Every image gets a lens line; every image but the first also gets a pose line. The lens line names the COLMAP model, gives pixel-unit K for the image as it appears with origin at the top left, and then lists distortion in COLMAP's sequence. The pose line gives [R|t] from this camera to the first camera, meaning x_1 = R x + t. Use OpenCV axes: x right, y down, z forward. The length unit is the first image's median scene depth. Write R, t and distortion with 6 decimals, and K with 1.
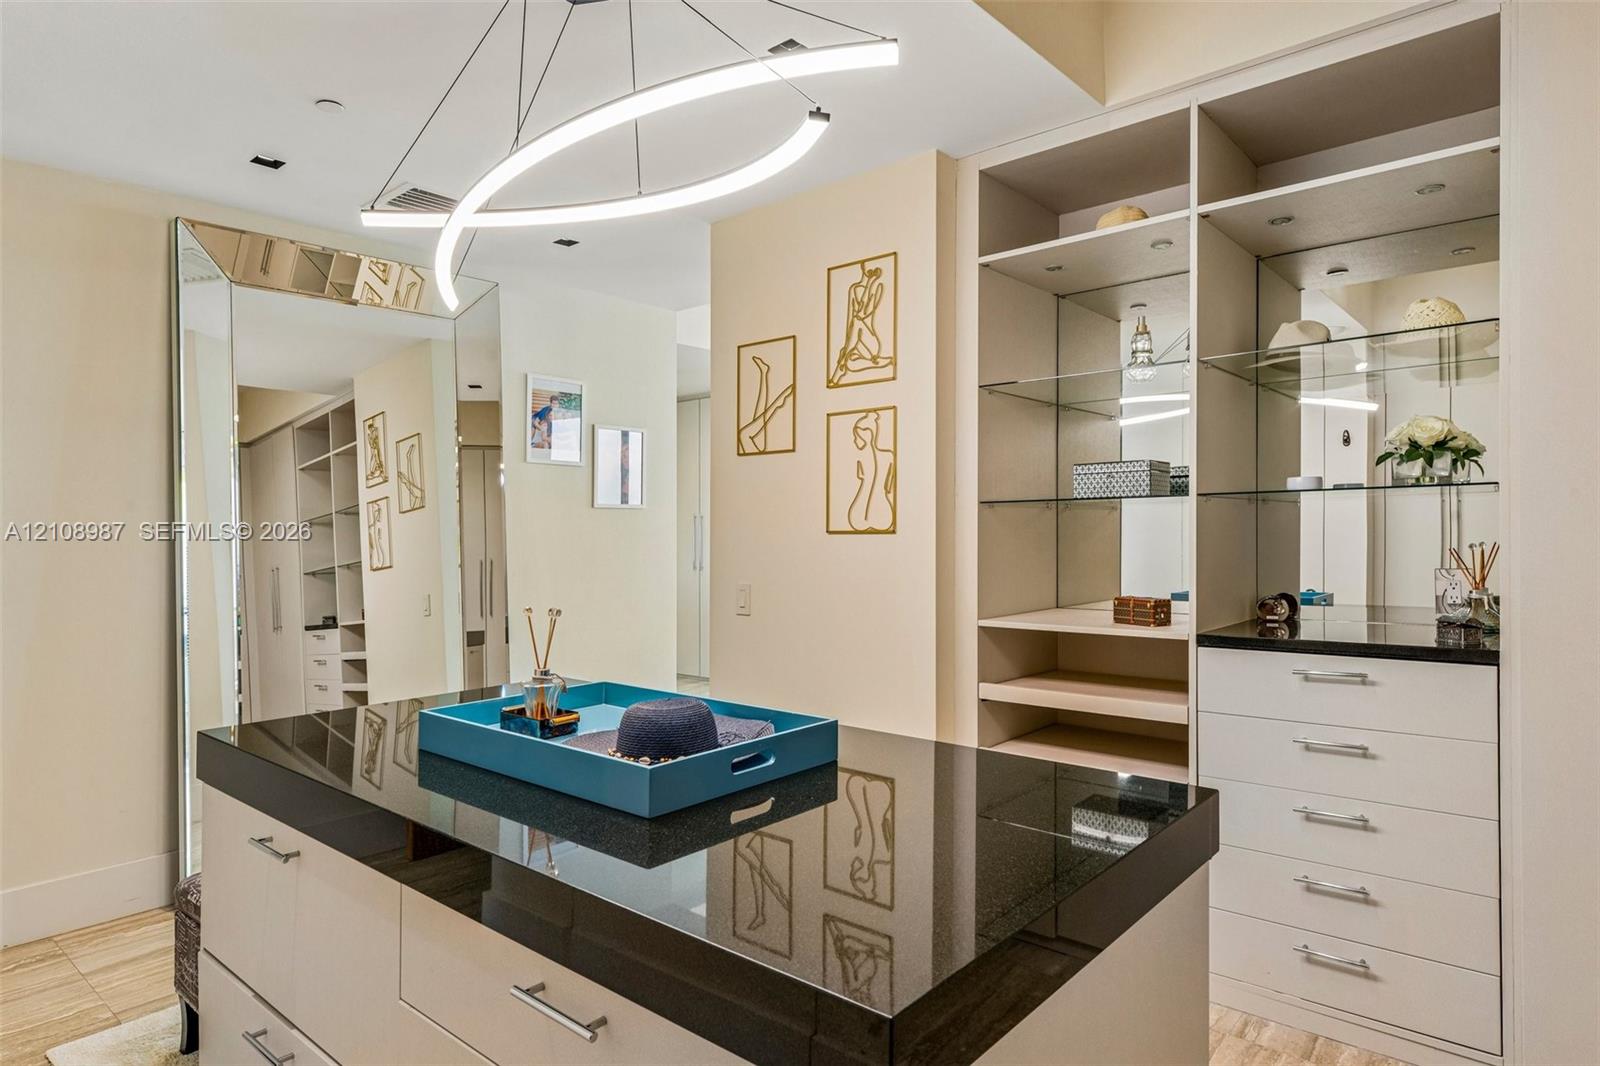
lens RADIAL K [[898.3, 0, 800.0], [0, 898.3, 533.0], [0, 0, 1]] dist [-0.004180, -0.000920]
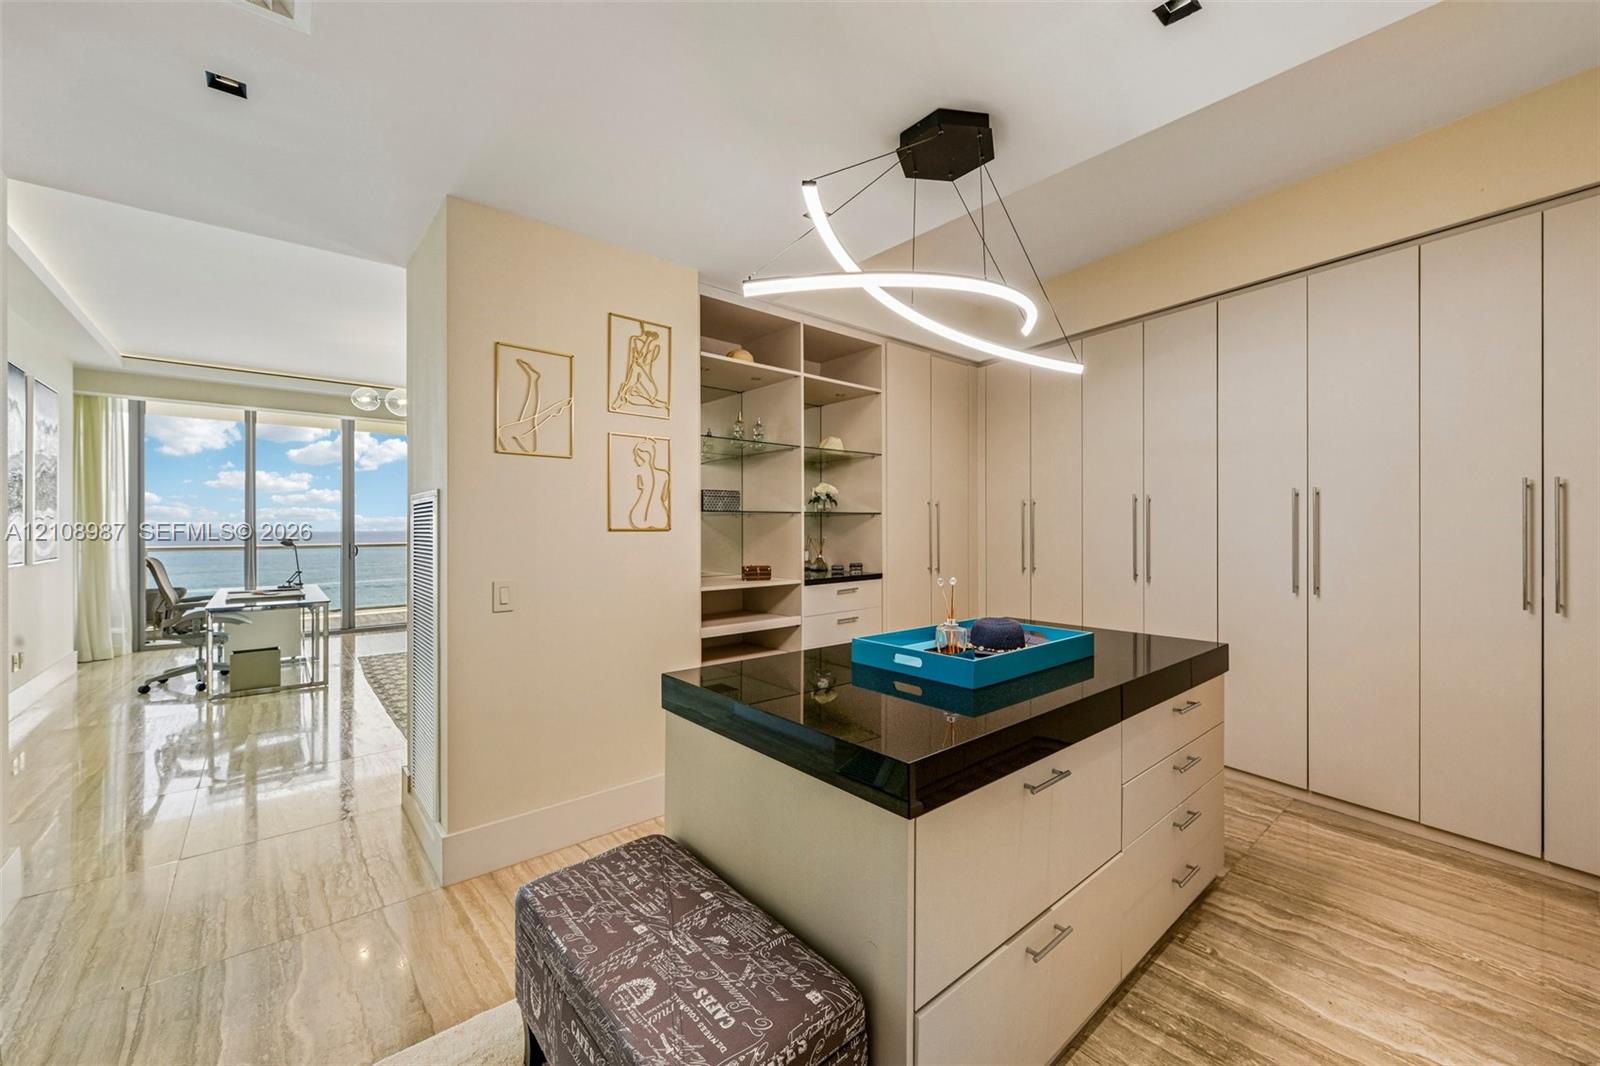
lens RADIAL K [[630.8, 0, 800.0], [0, 630.8, 533.0], [0, 0, 1]] dist [-0.000651, 0.000103]
pose [[0.144117, -0.000735, 0.989560, -0.808632], [0.002990, 0.999995, 0.000307, 0.003526], [-0.989556, 0.002914, 0.144119, 0.649451]]
